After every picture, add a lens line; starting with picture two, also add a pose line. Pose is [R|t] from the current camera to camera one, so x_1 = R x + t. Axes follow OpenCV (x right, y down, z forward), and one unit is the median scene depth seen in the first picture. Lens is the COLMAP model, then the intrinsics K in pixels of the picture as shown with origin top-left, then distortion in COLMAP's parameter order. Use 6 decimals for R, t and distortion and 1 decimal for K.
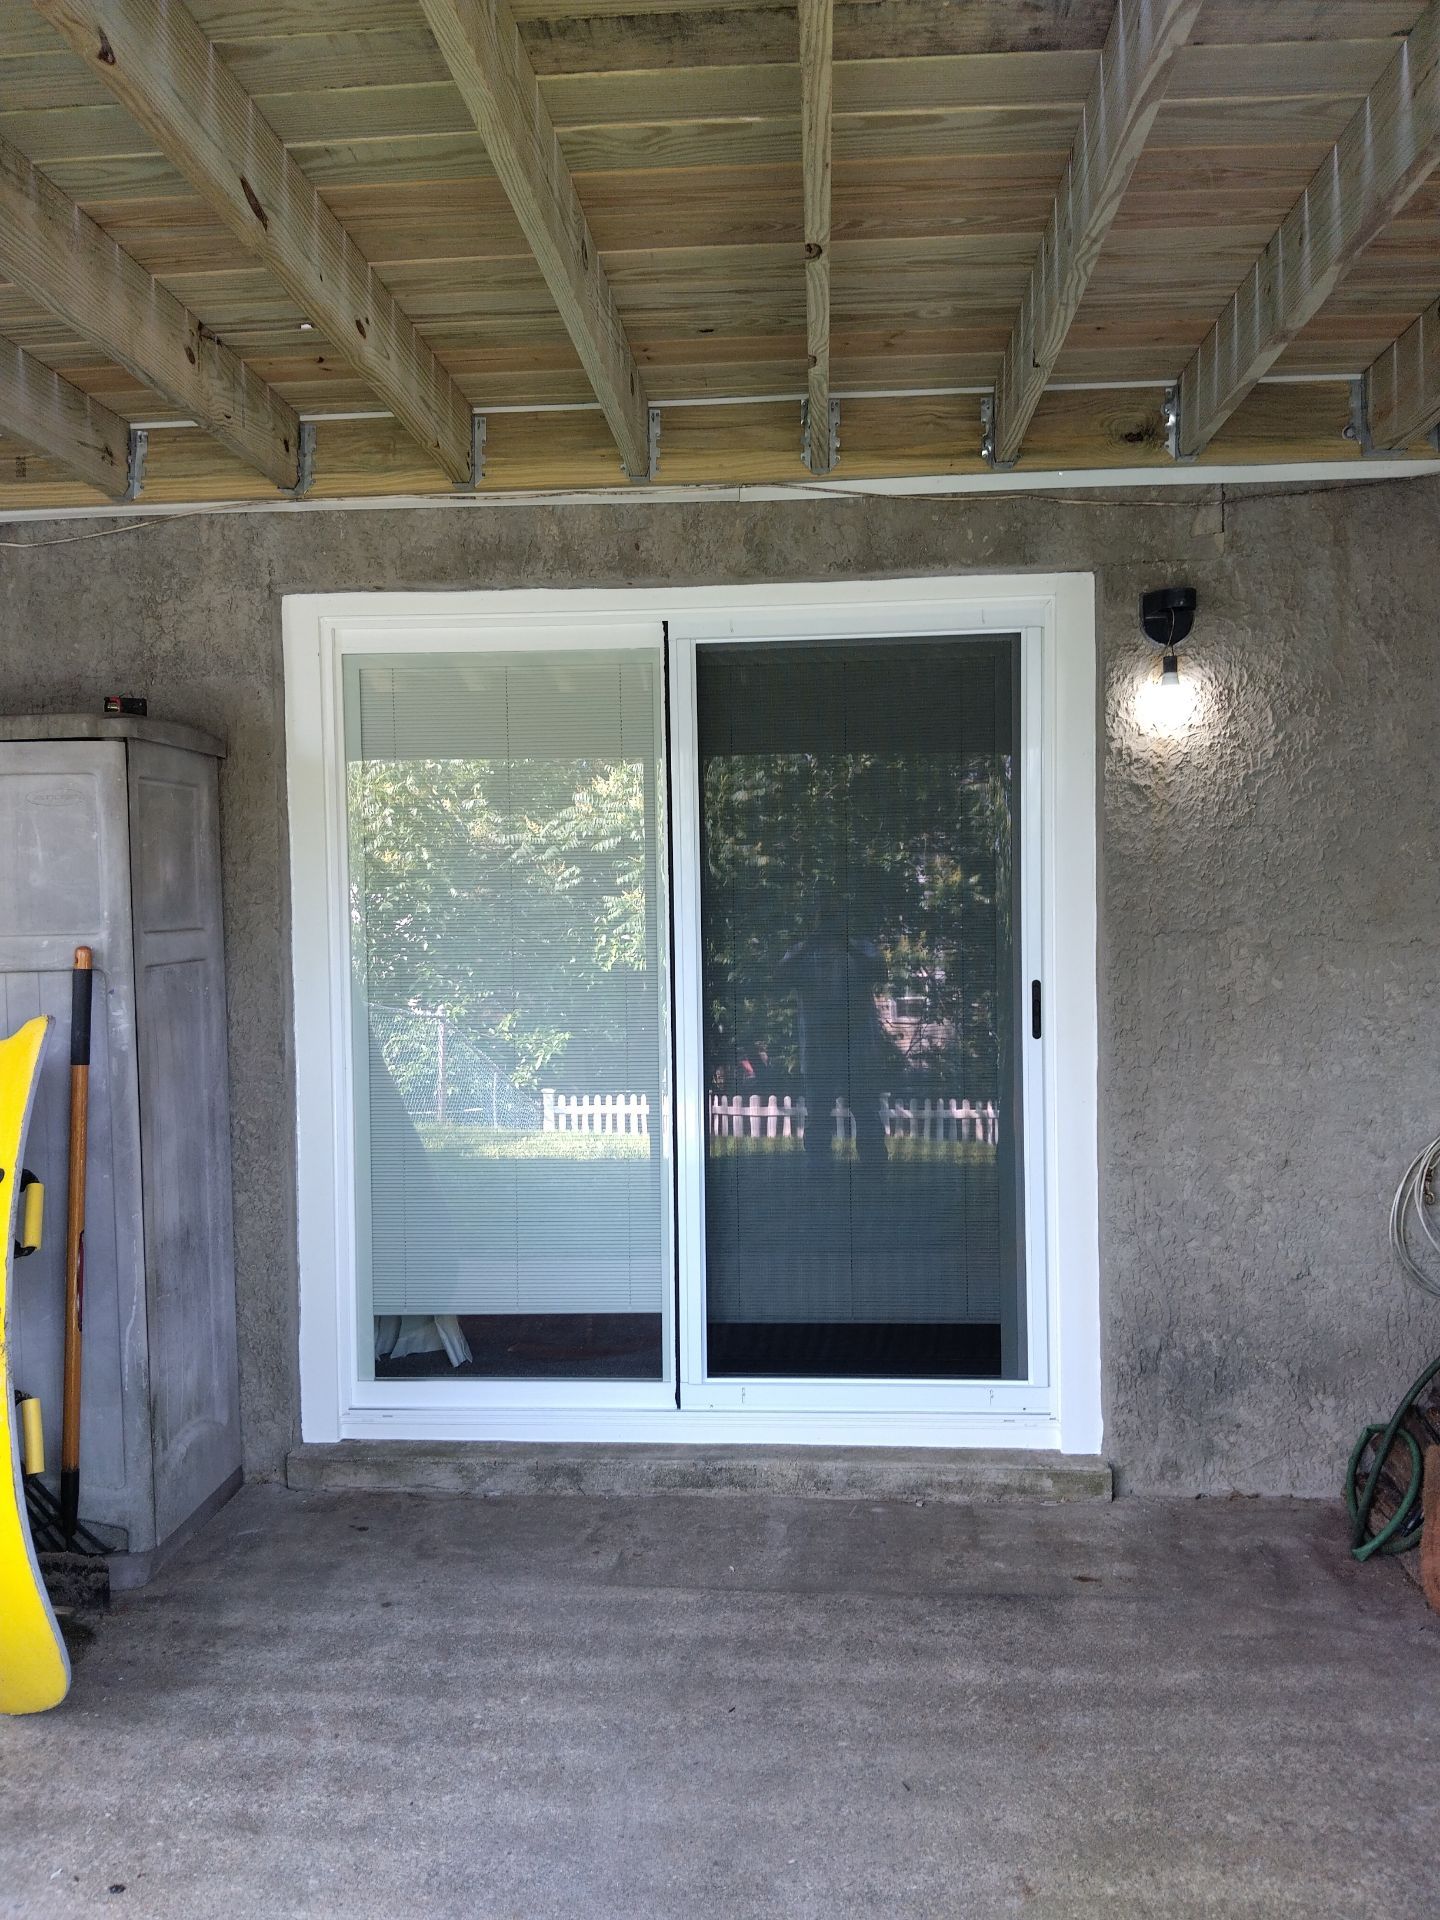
lens RADIAL K [[1394.6, 0, 716.5], [0, 1394.6, 922.6], [0, 0, 1]] dist [0.060765, -0.172269]
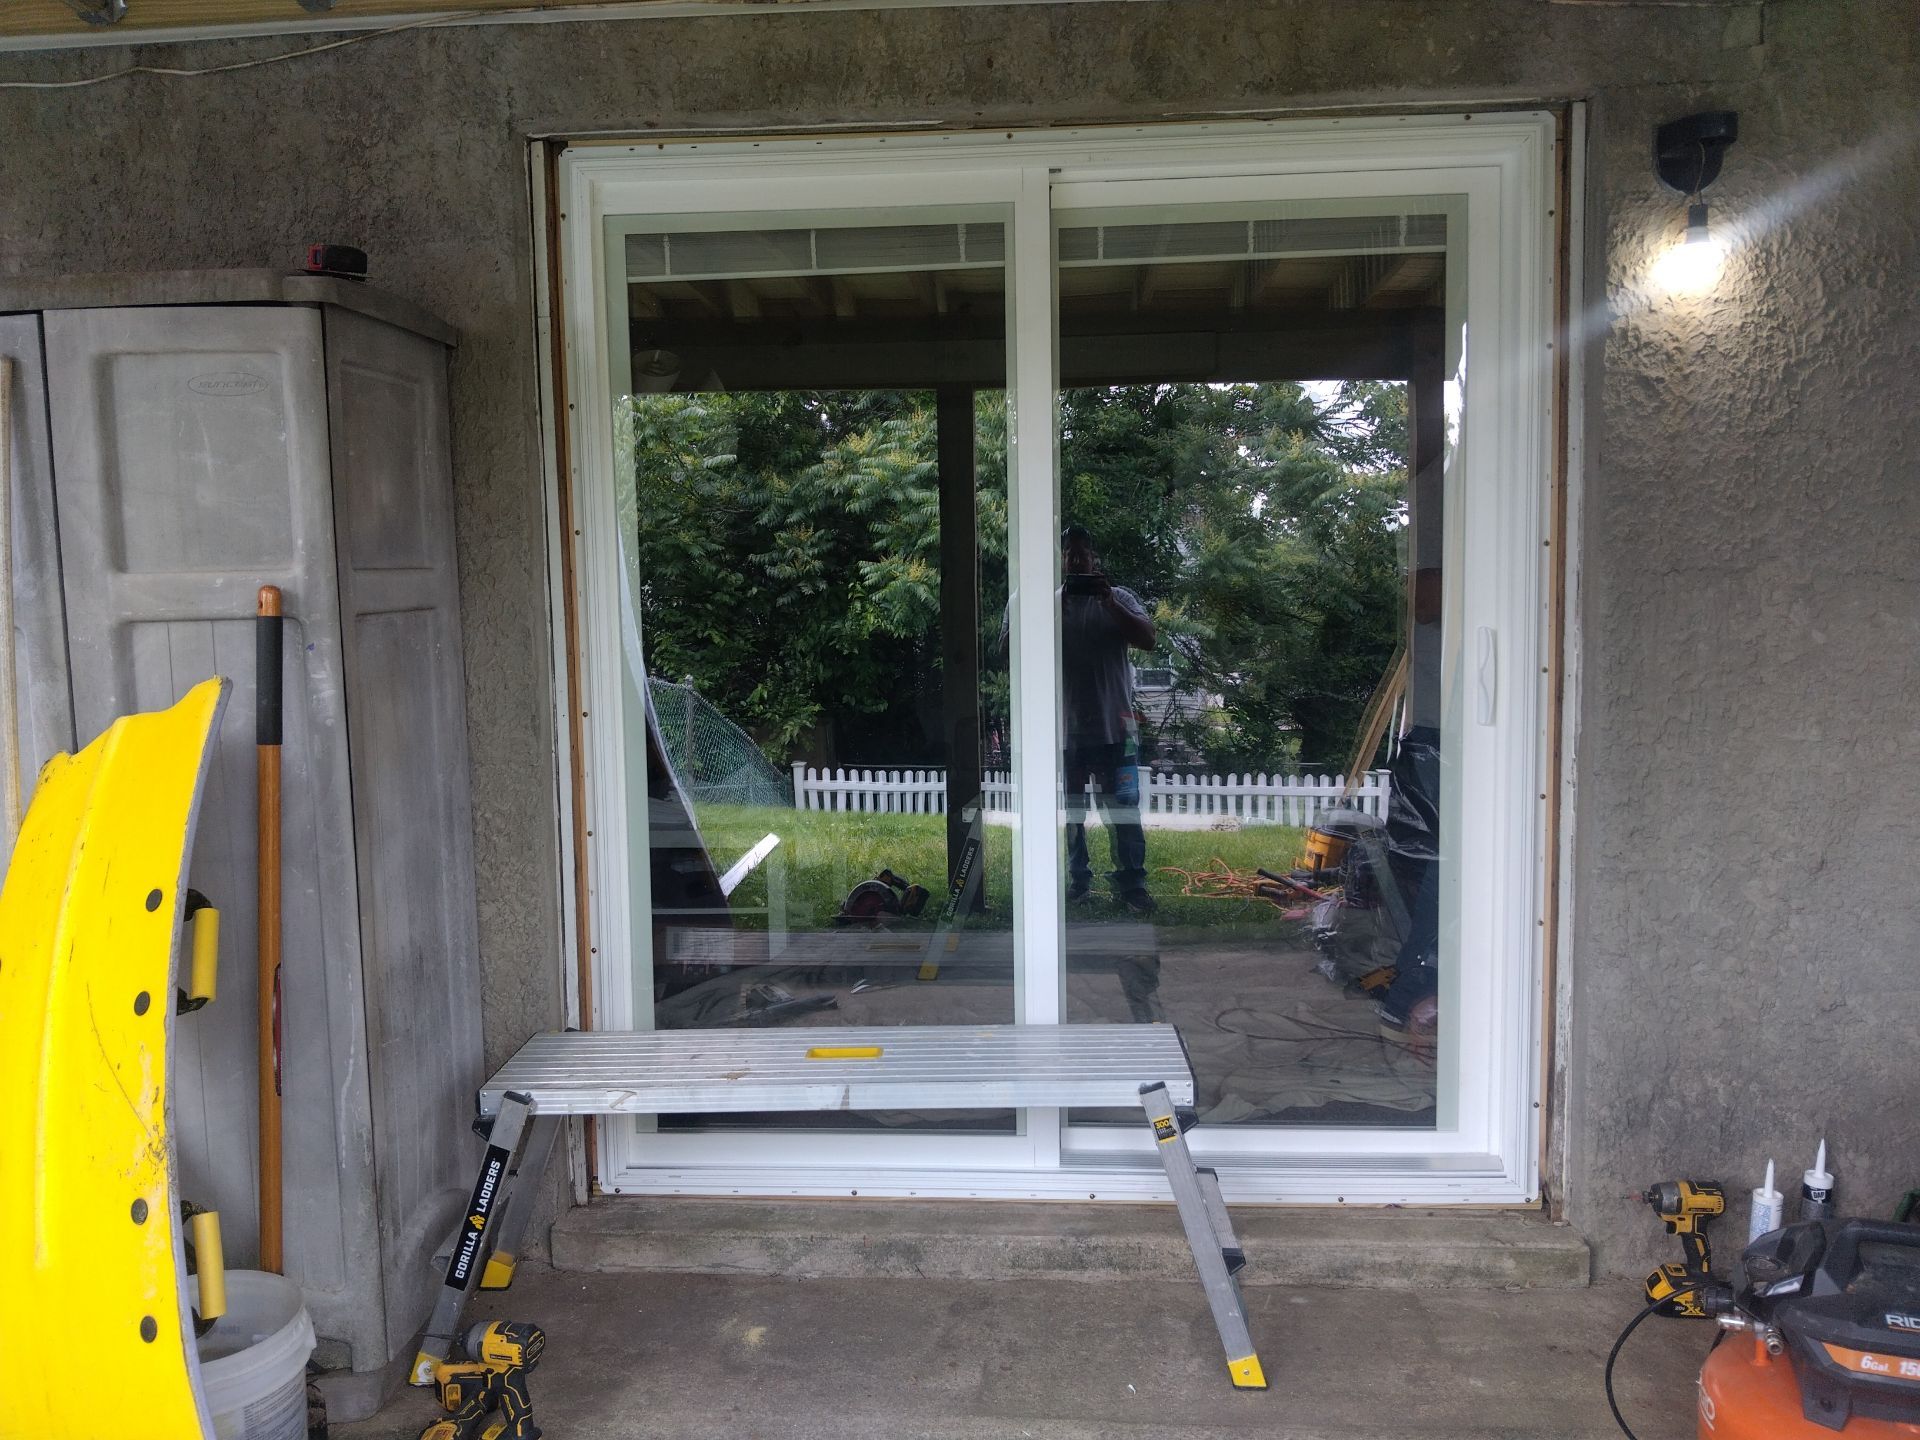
lens RADIAL K [[1441.5, 0, 961.2], [0, 1441.5, 673.7], [0, 0, 1]] dist [-0.005779, -0.039935]
pose [[0.999990, -0.001658, -0.004084, -0.070840], [0.001890, 0.998336, 0.057627, 0.017465], [0.003982, -0.057634, 0.998330, 0.204974]]
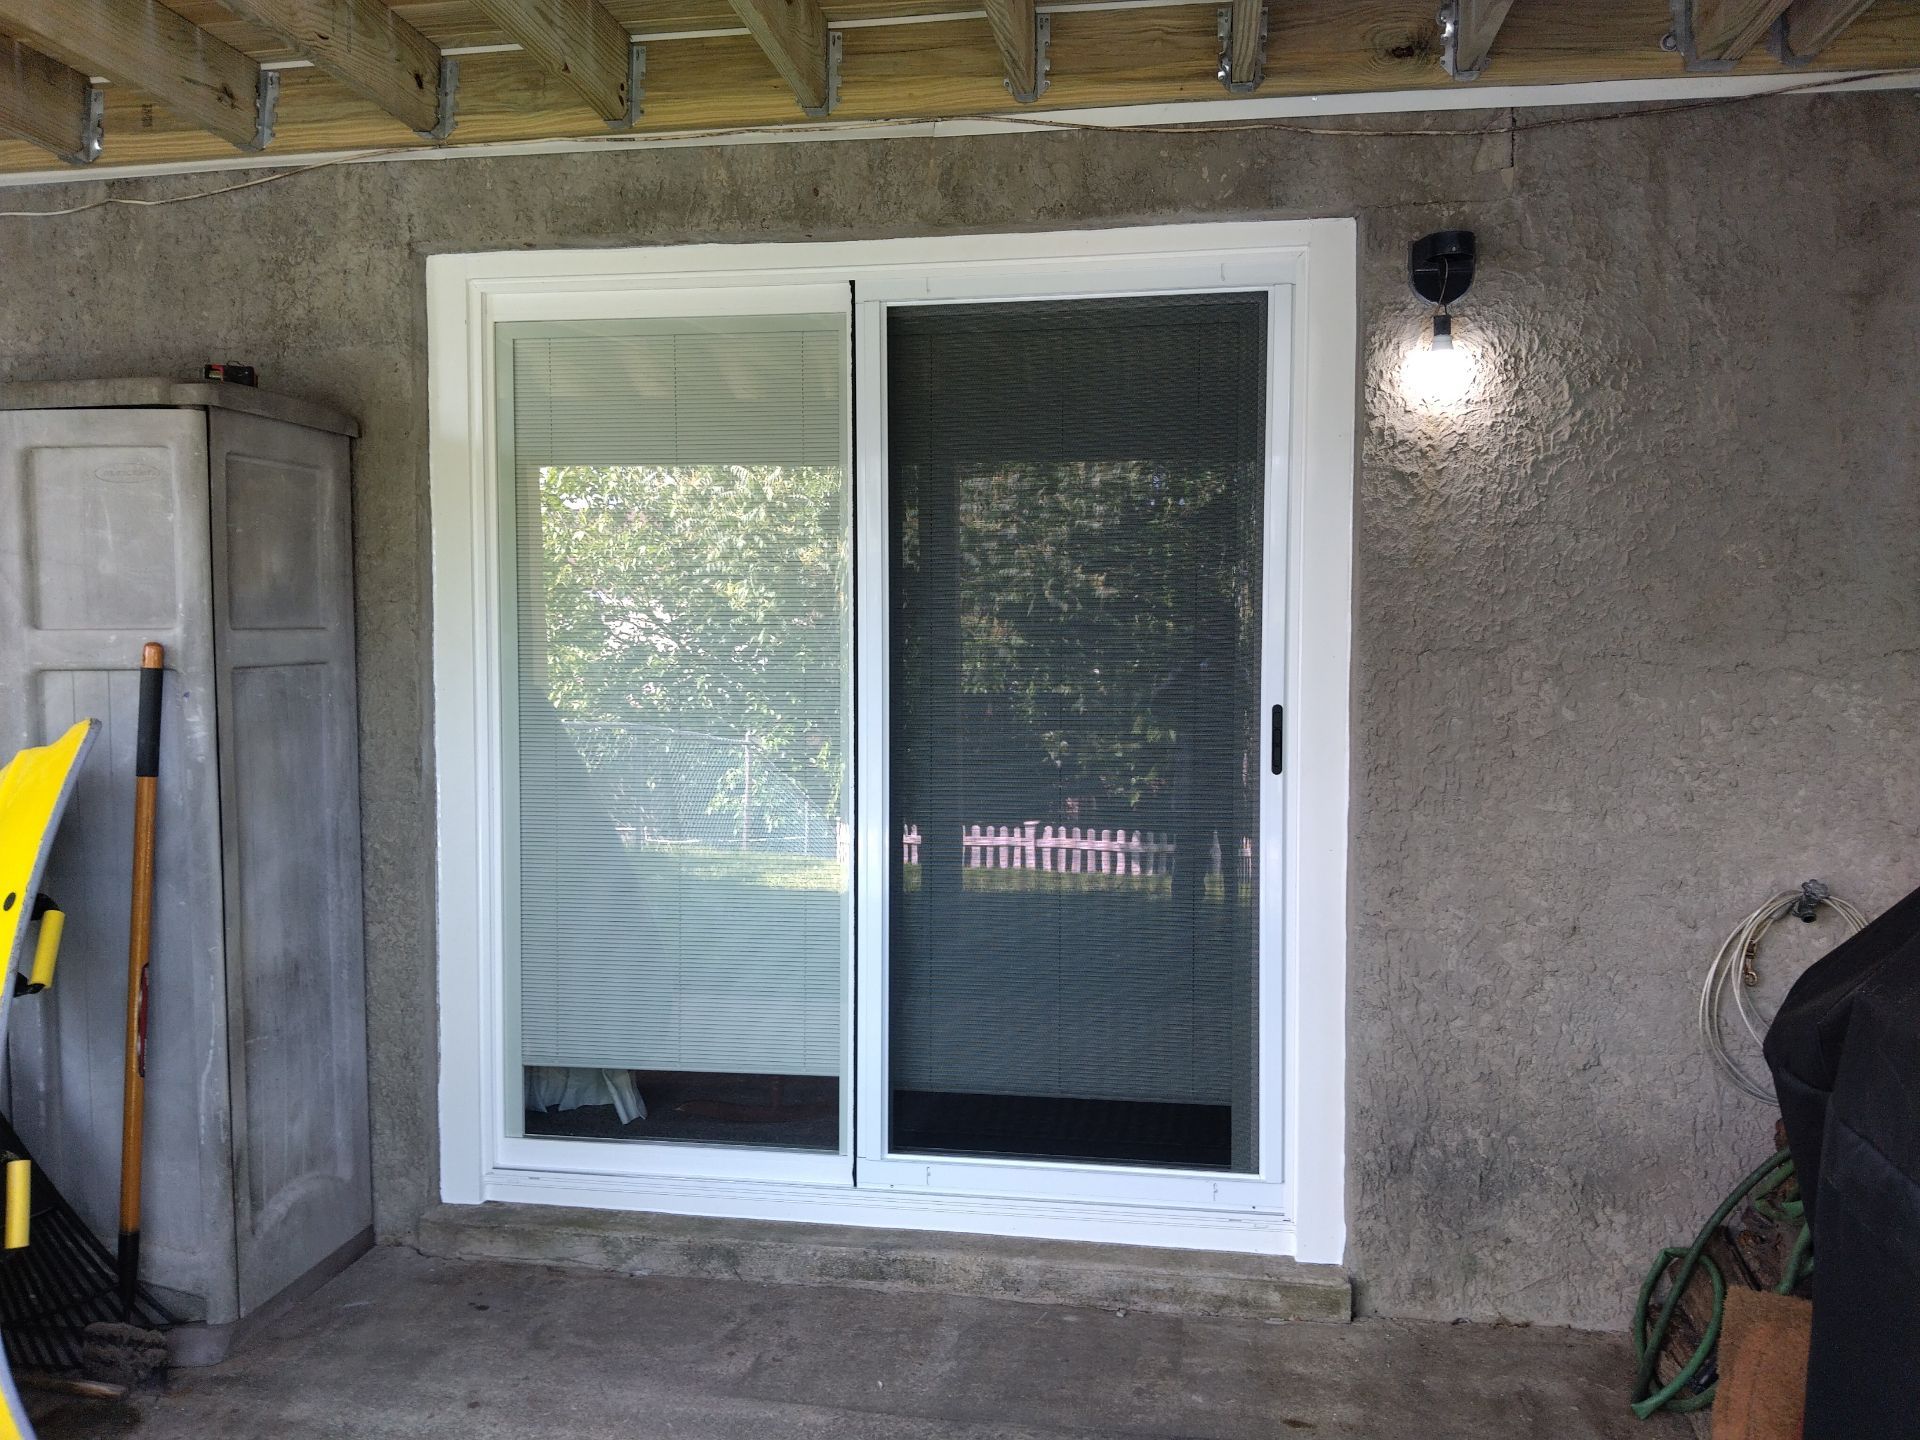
lens RADIAL K [[1423.9, 0, 942.9], [0, 1423.9, 673.0], [0, 0, 1]] dist [0.007823, -0.066127]
pose [[0.996280, 0.017875, -0.084302, 0.101810], [-0.016494, 0.999719, 0.017048, 0.011040], [0.084583, -0.015594, 0.996294, 0.131808]]
